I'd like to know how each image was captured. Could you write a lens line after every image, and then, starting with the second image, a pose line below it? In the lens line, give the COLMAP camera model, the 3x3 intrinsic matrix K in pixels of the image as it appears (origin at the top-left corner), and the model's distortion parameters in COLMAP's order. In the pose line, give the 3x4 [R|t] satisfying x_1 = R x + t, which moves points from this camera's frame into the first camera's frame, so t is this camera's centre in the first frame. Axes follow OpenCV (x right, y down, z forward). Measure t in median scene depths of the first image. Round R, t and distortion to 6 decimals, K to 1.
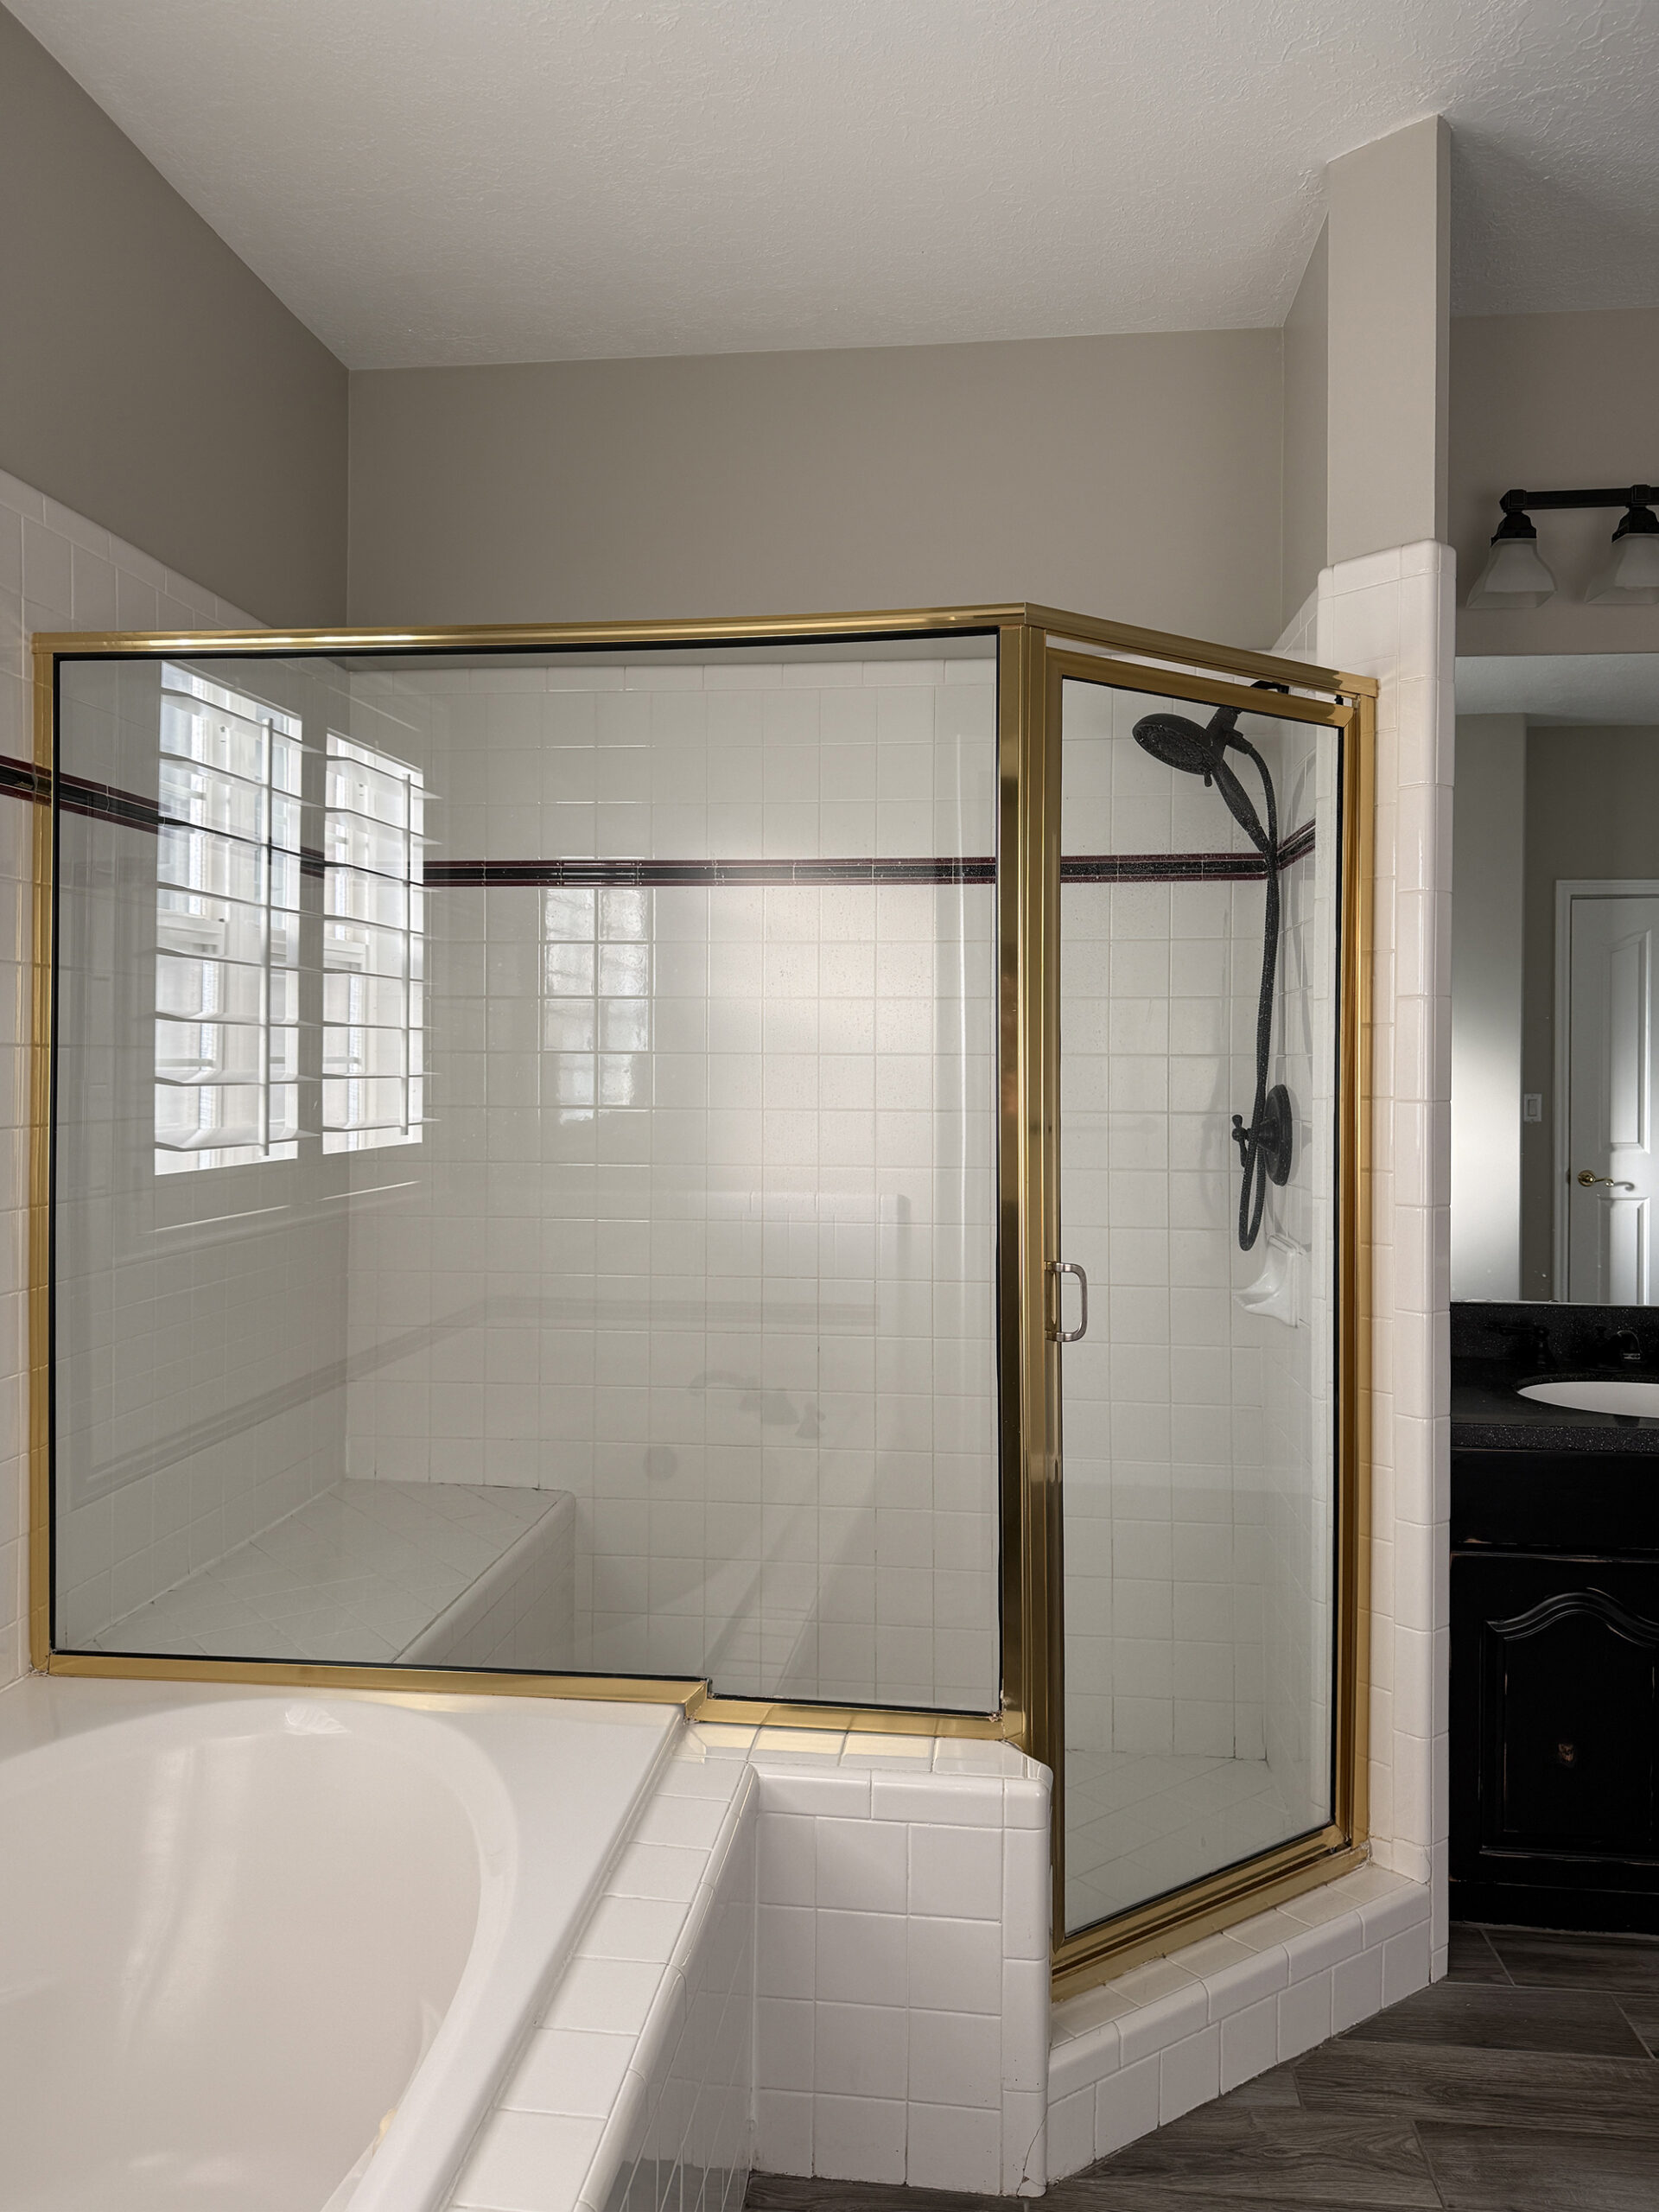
lens RADIAL K [[1605.1, 0, 828.2], [0, 1605.1, 1093.7], [0, 0, 1]] dist [0.052746, -0.026481]
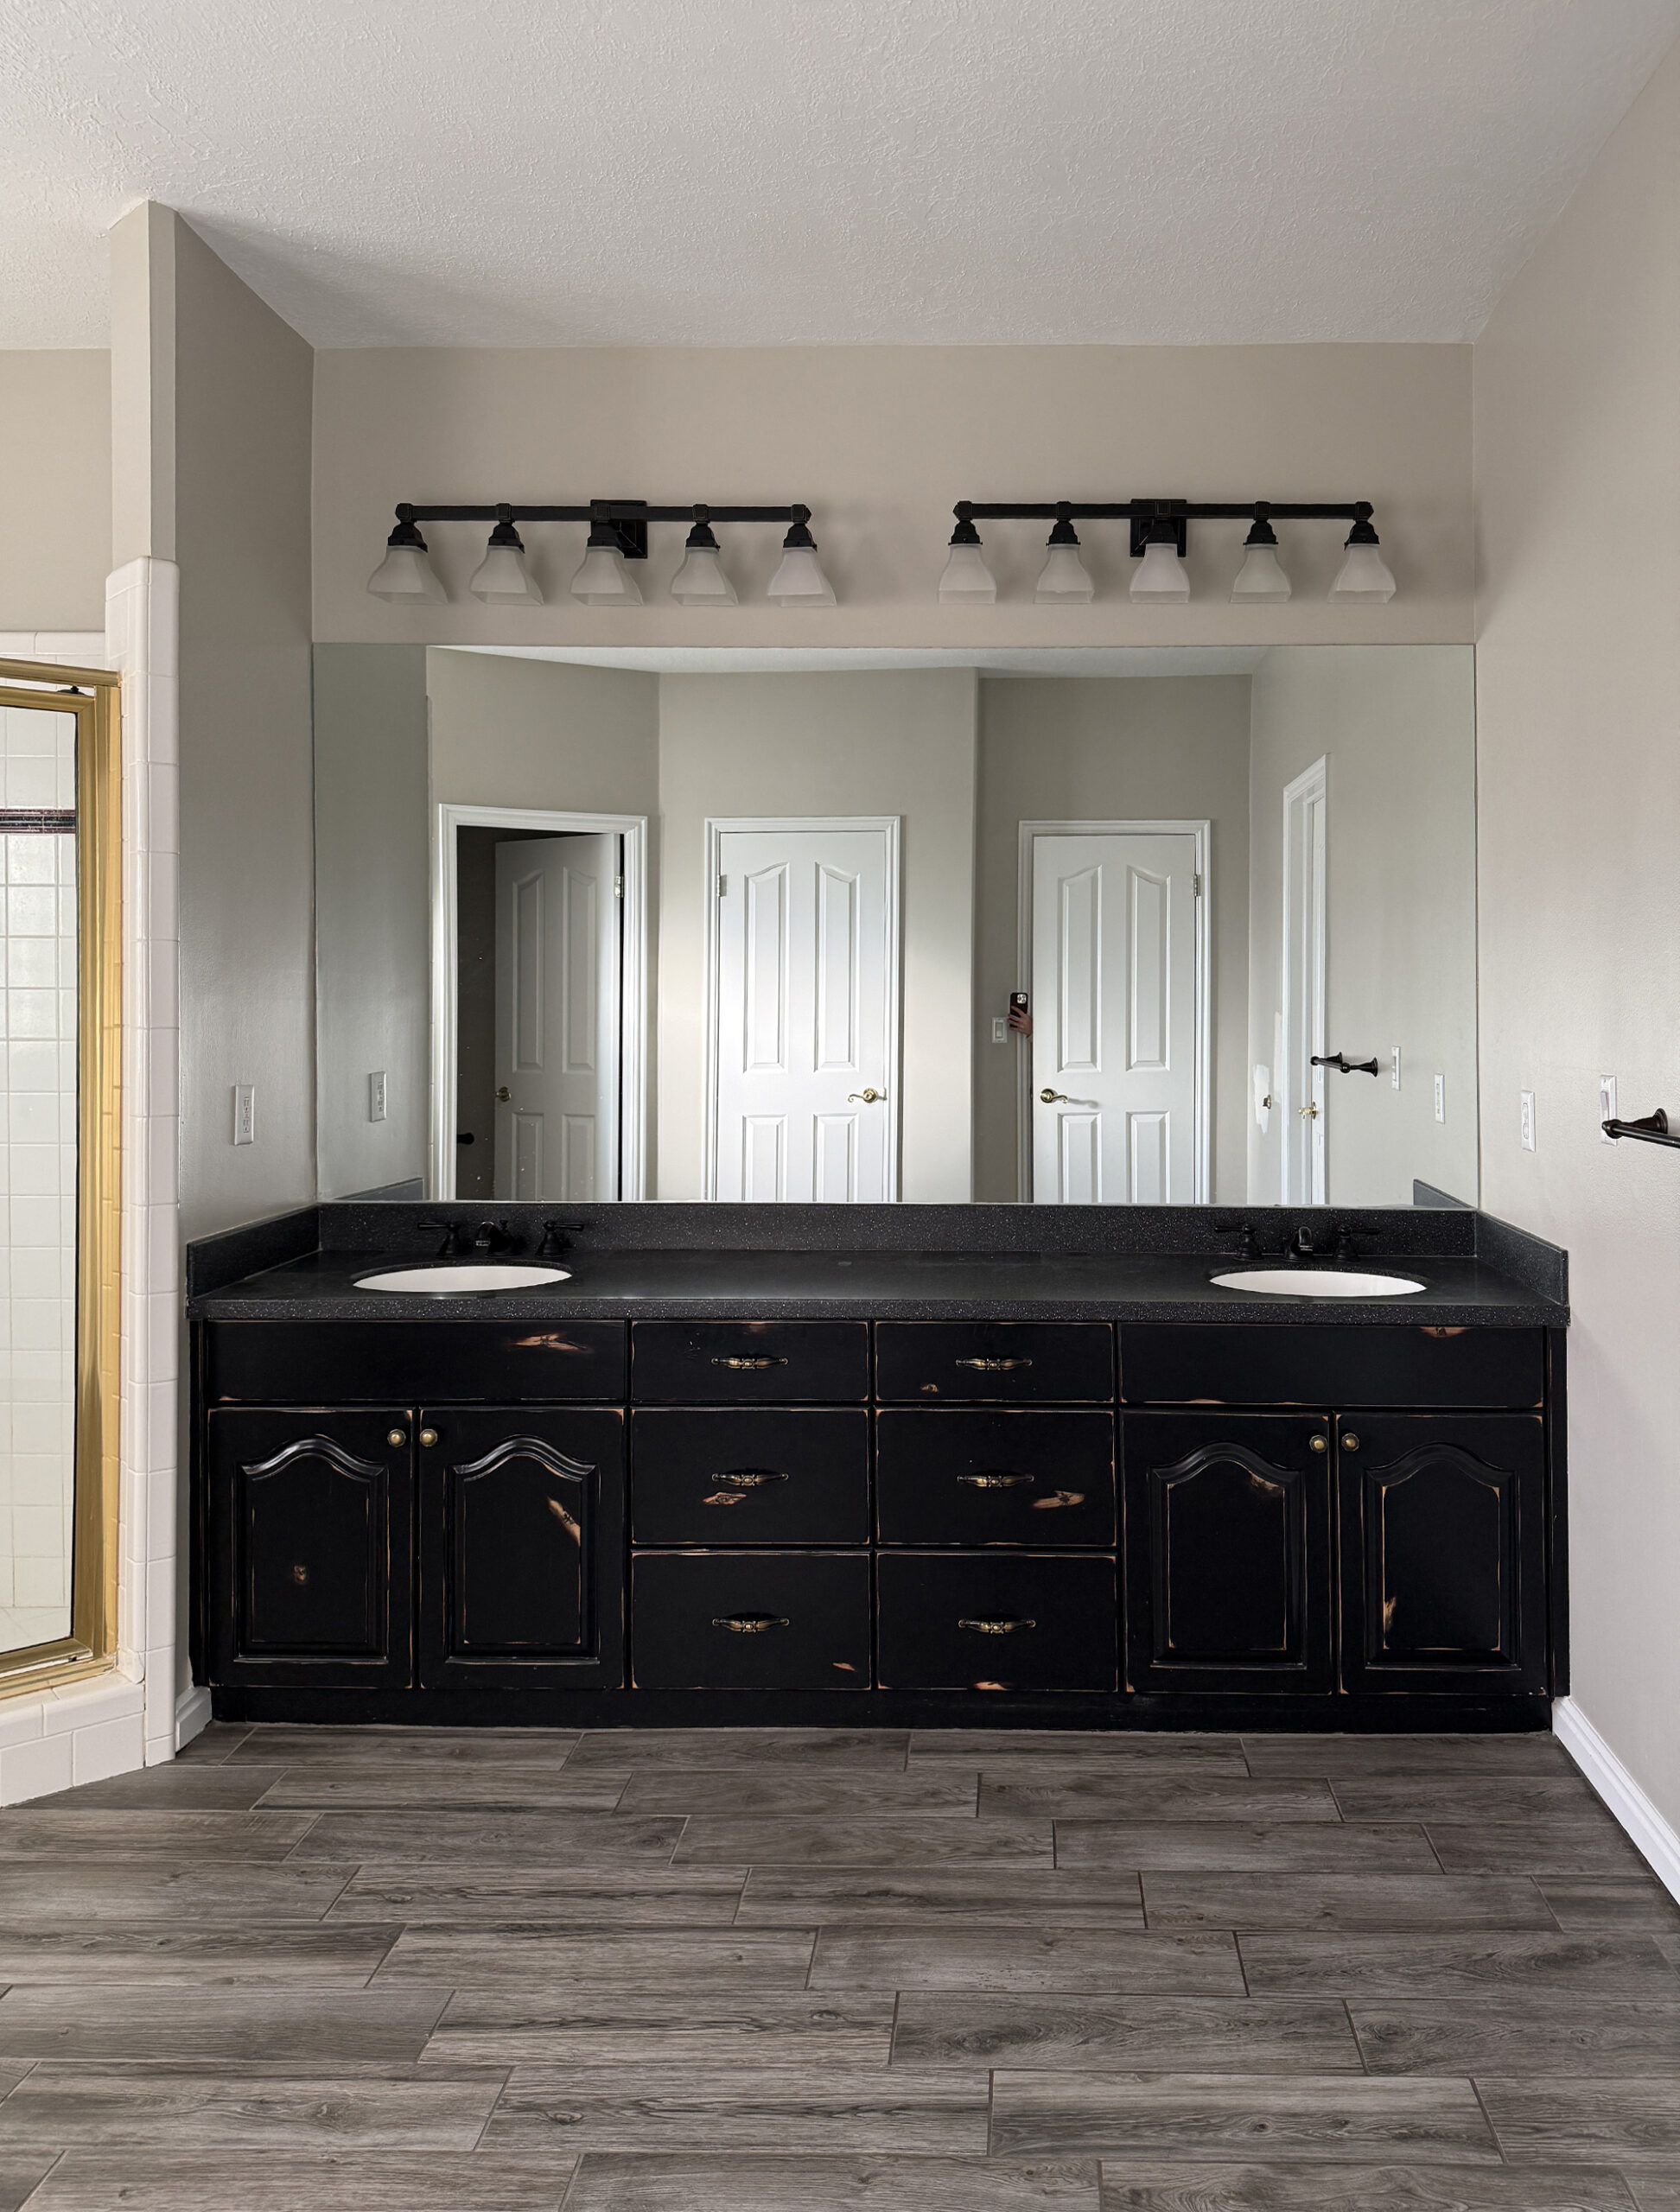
lens RADIAL K [[1672.5, 0, 952.1], [0, 1672.5, 992.2], [0, 0, 1]] dist [0.035727, -0.040017]
pose [[0.997650, -0.007390, 0.068123, 0.847618], [0.008614, 0.999806, -0.017693, 0.005319], [-0.067979, 0.018239, 0.997520, -0.268382]]
